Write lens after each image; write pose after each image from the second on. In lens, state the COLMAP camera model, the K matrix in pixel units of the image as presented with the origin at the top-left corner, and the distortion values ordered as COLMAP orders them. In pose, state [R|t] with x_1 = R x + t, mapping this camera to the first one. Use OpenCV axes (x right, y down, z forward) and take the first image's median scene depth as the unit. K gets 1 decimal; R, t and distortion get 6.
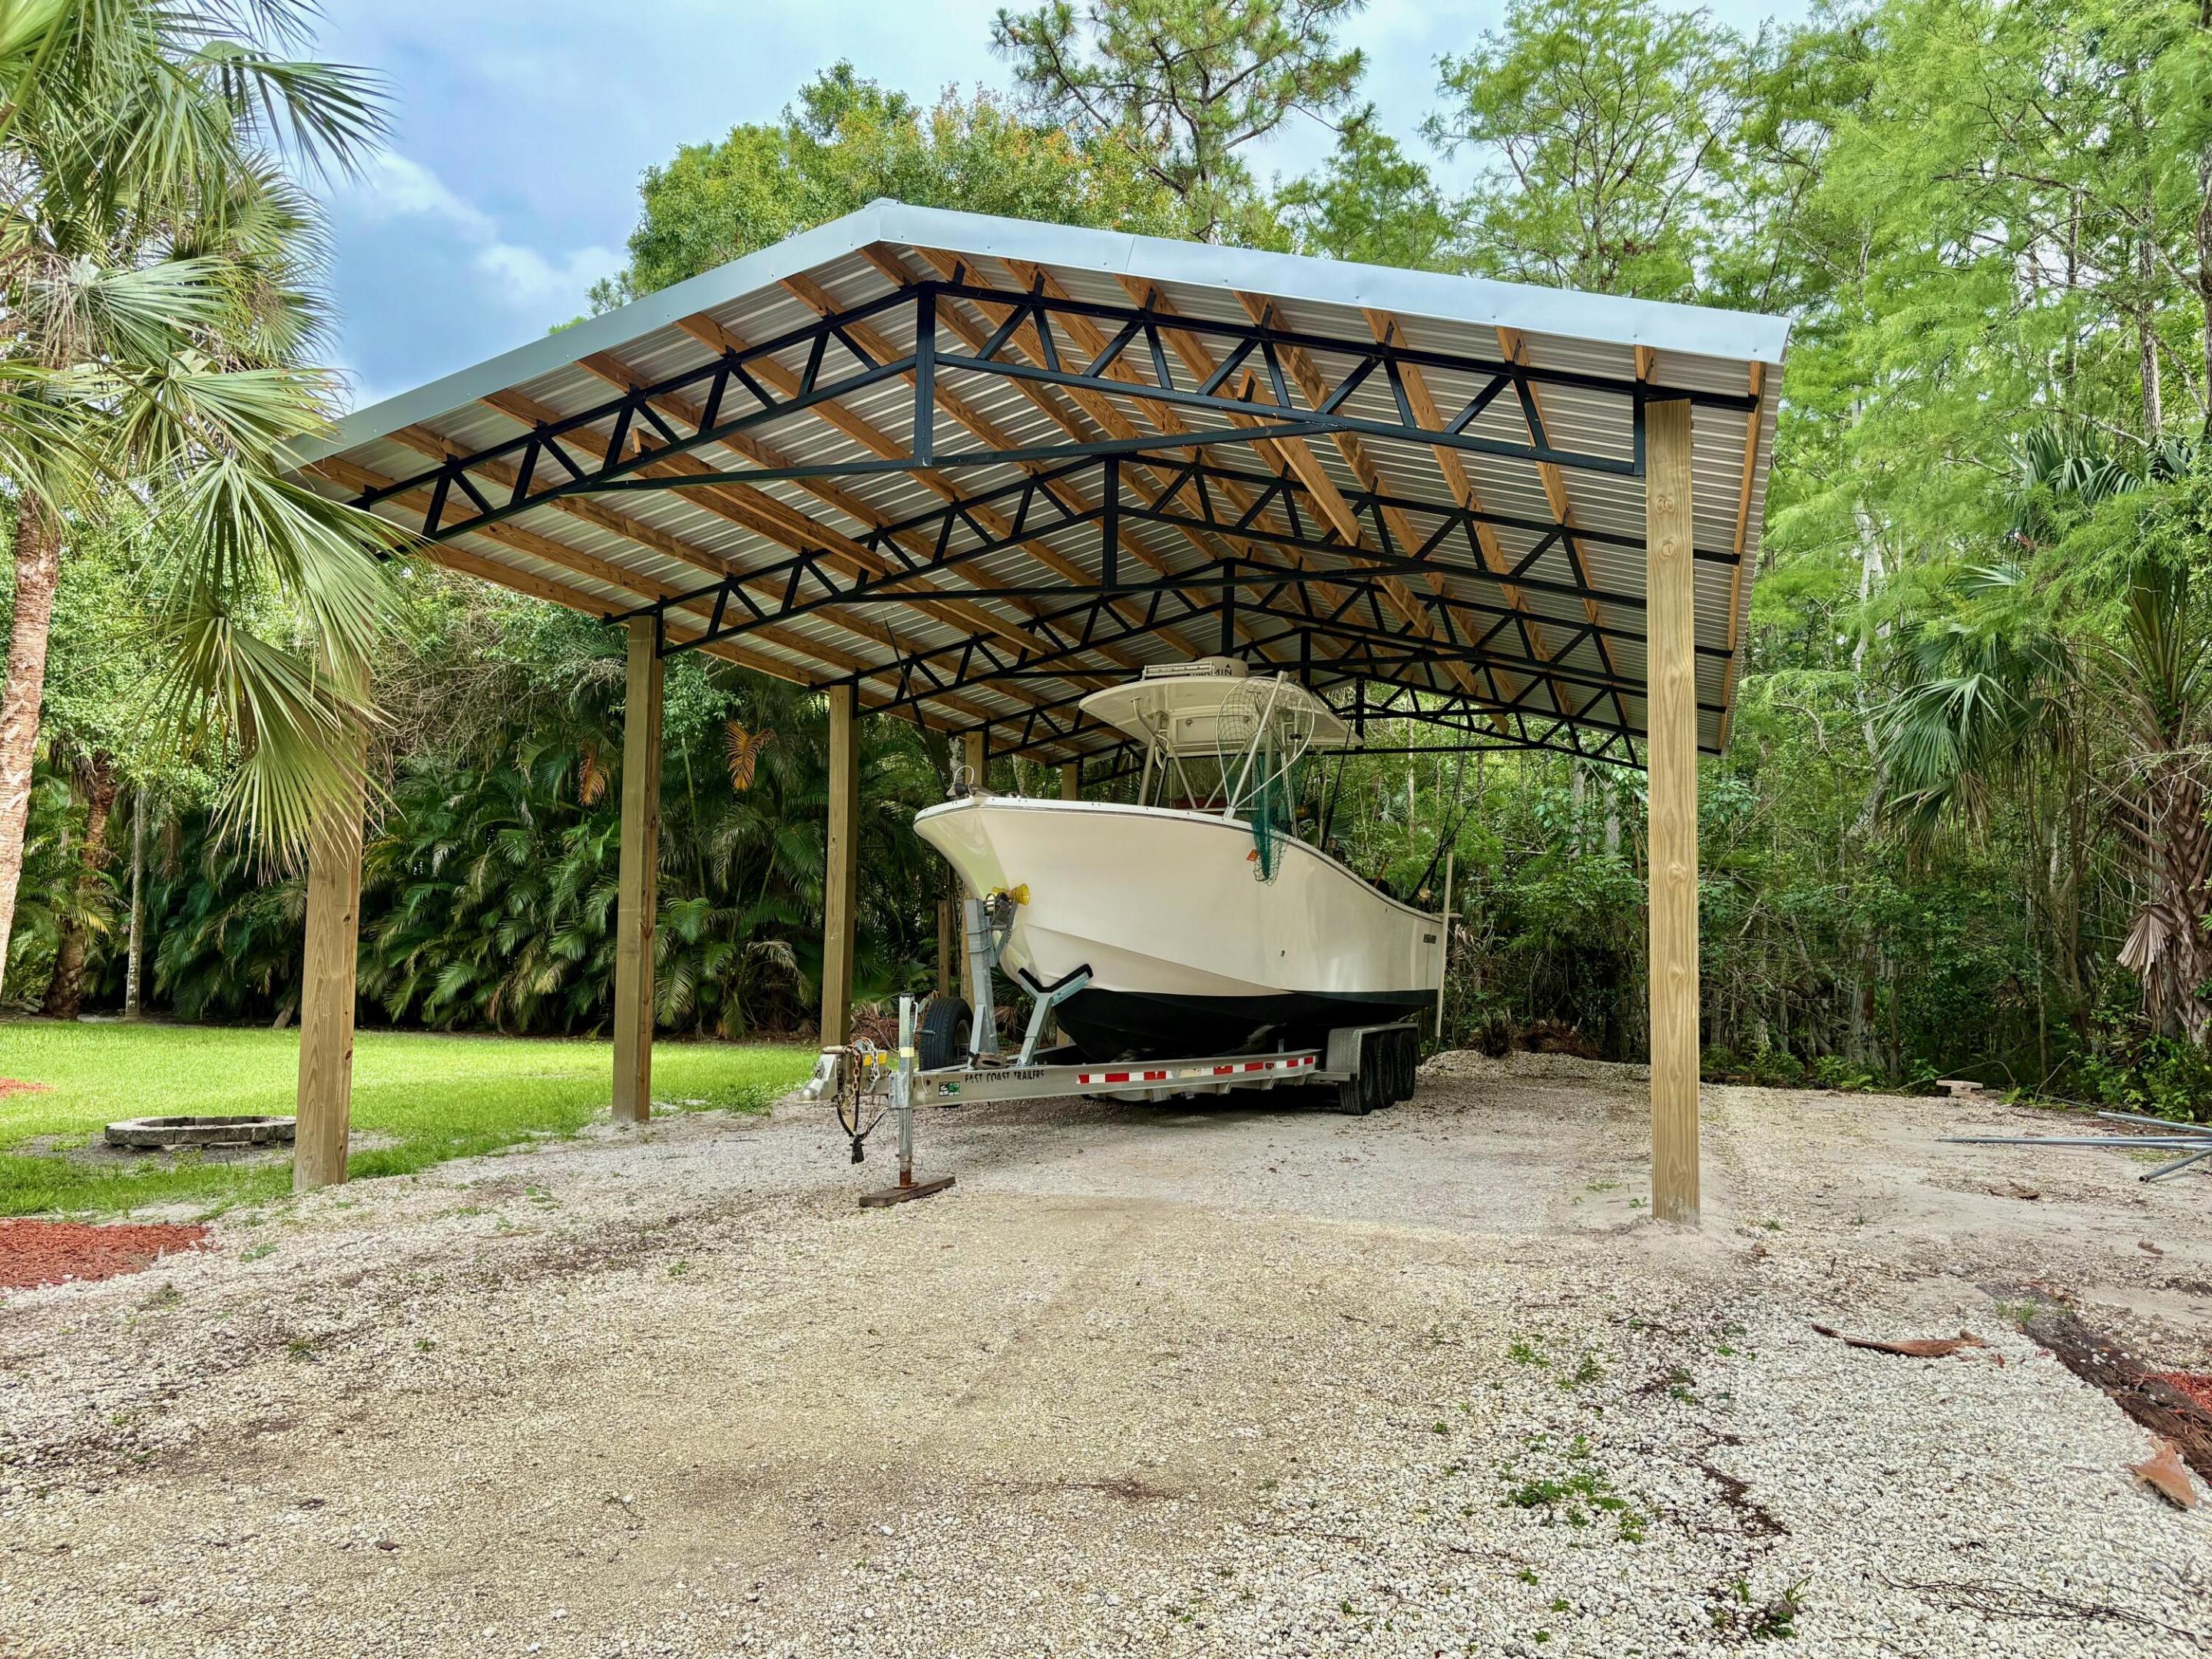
lens RADIAL K [[1995.5, 0, 1106.0], [0, 1995.5, 829.5], [0, 0, 1]] dist [0.137347, -0.429457]
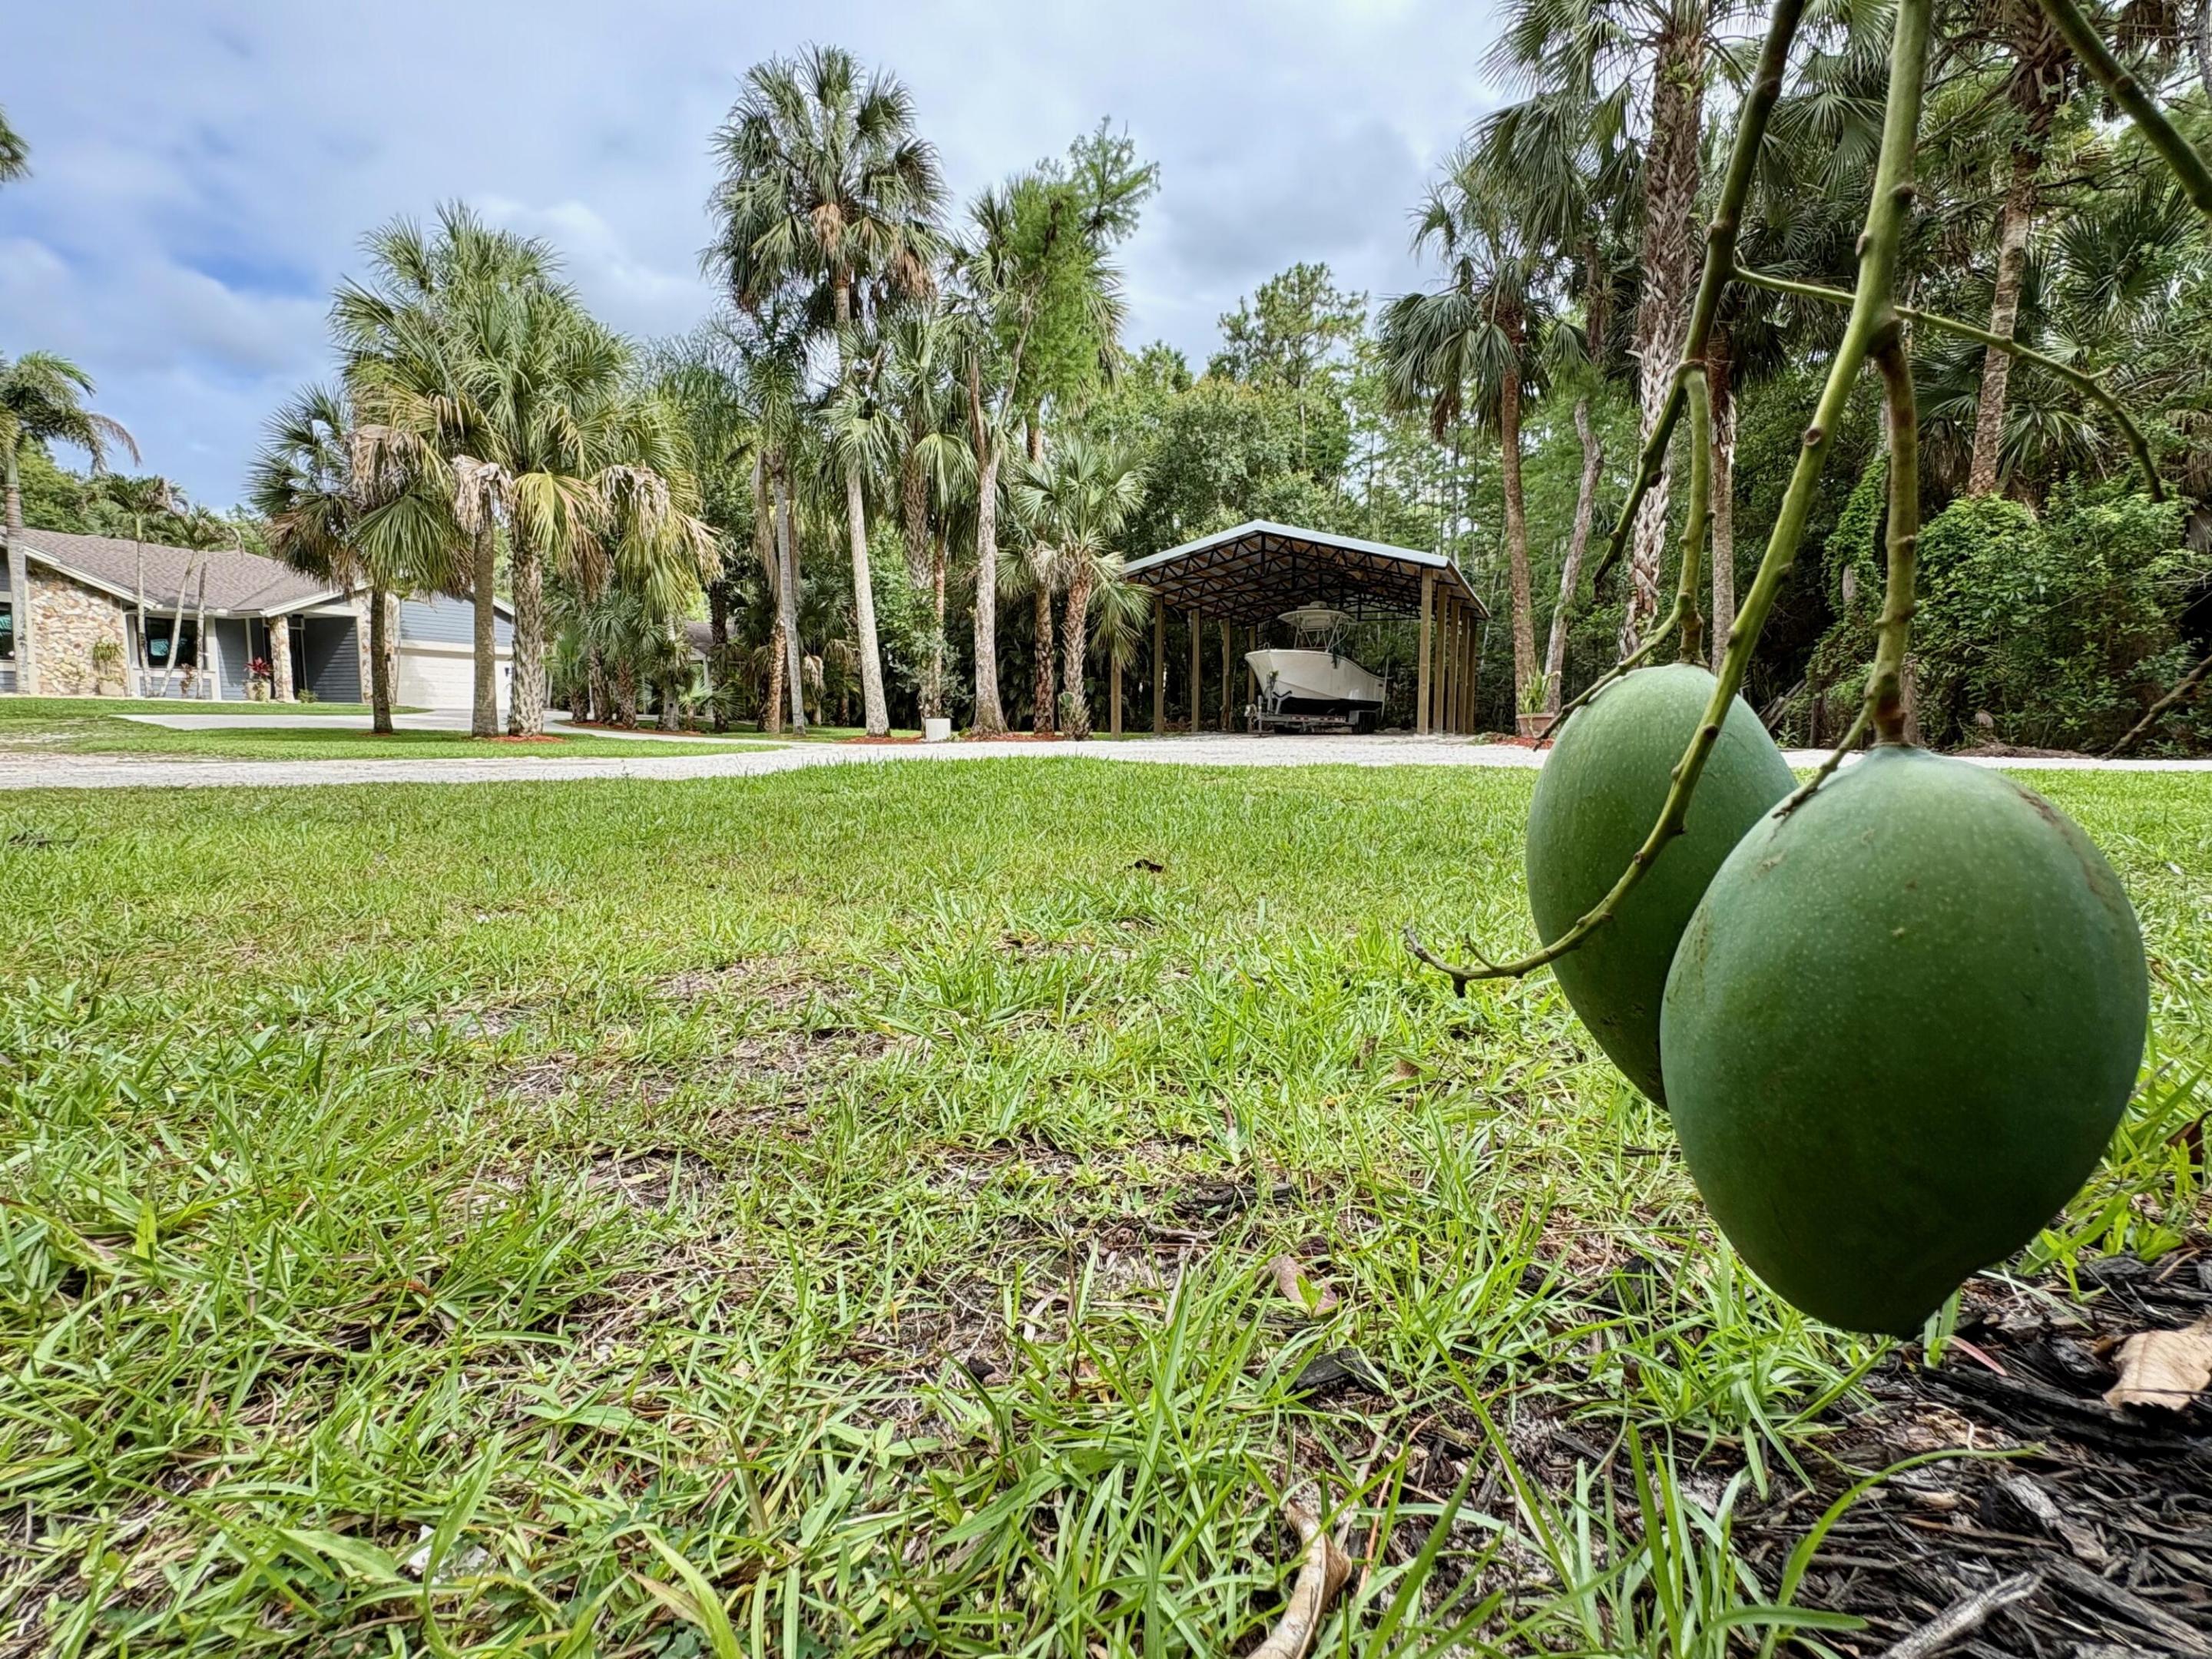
lens RADIAL K [[1079.1, 0, 1106.0], [0, 1079.1, 829.5], [0, 0, 1]] dist [0.000035, 0.000078]
pose [[0.995332, 0.001597, -0.096494, -0.141505], [0.015942, 0.983406, 0.180716, -0.046450], [0.095181, -0.181411, 0.978790, -1.000614]]
